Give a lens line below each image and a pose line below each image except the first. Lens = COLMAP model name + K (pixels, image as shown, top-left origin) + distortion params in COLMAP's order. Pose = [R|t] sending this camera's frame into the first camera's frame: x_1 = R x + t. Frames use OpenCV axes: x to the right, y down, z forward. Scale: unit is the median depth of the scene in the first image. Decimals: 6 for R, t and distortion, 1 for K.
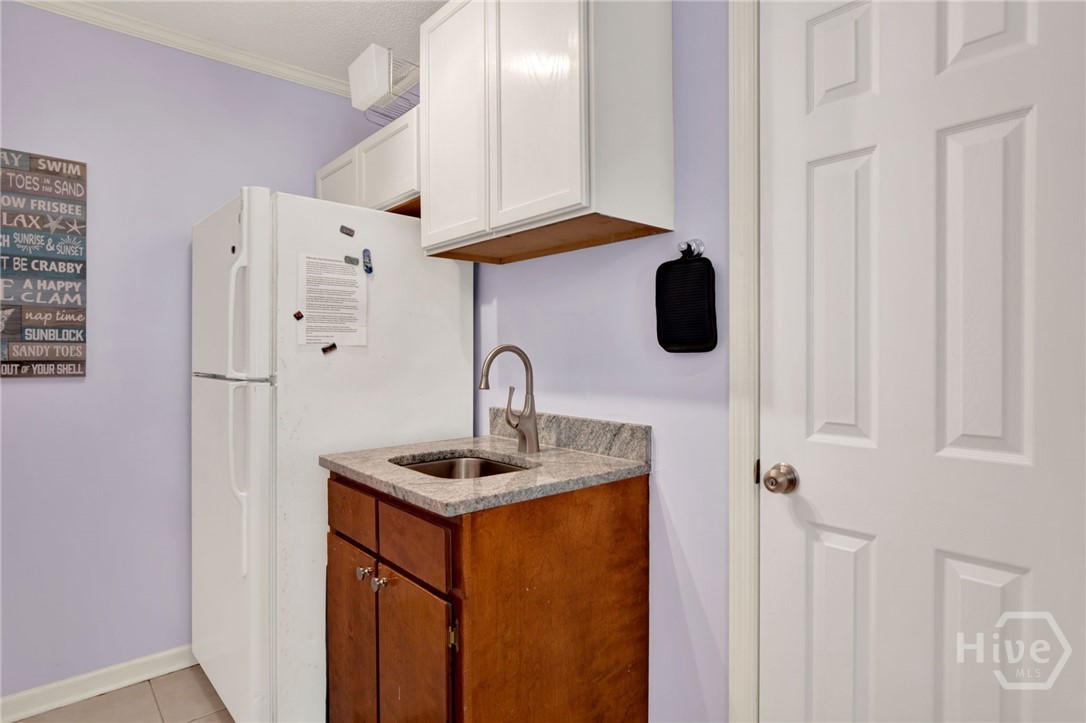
lens RADIAL K [[583.7, 0, 544.1], [0, 583.7, 352.9], [0, 0, 1]] dist [-0.007479, 0.000532]
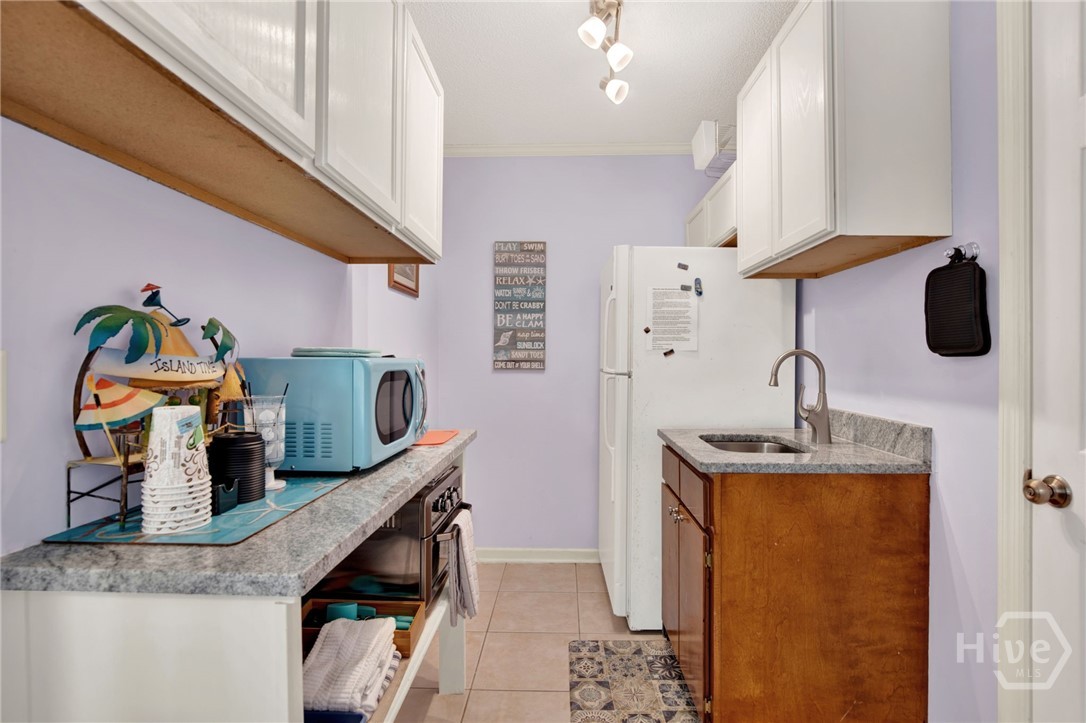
lens RADIAL K [[533.2, 0, 553.4], [0, 533.2, 369.0], [0, 0, 1]] dist [-0.025263, 0.000833]
pose [[0.735577, 0.018461, -0.677190, 0.317029], [-0.003899, 0.999727, 0.023018, 0.002879], [0.677430, -0.014291, 0.735448, -0.132148]]
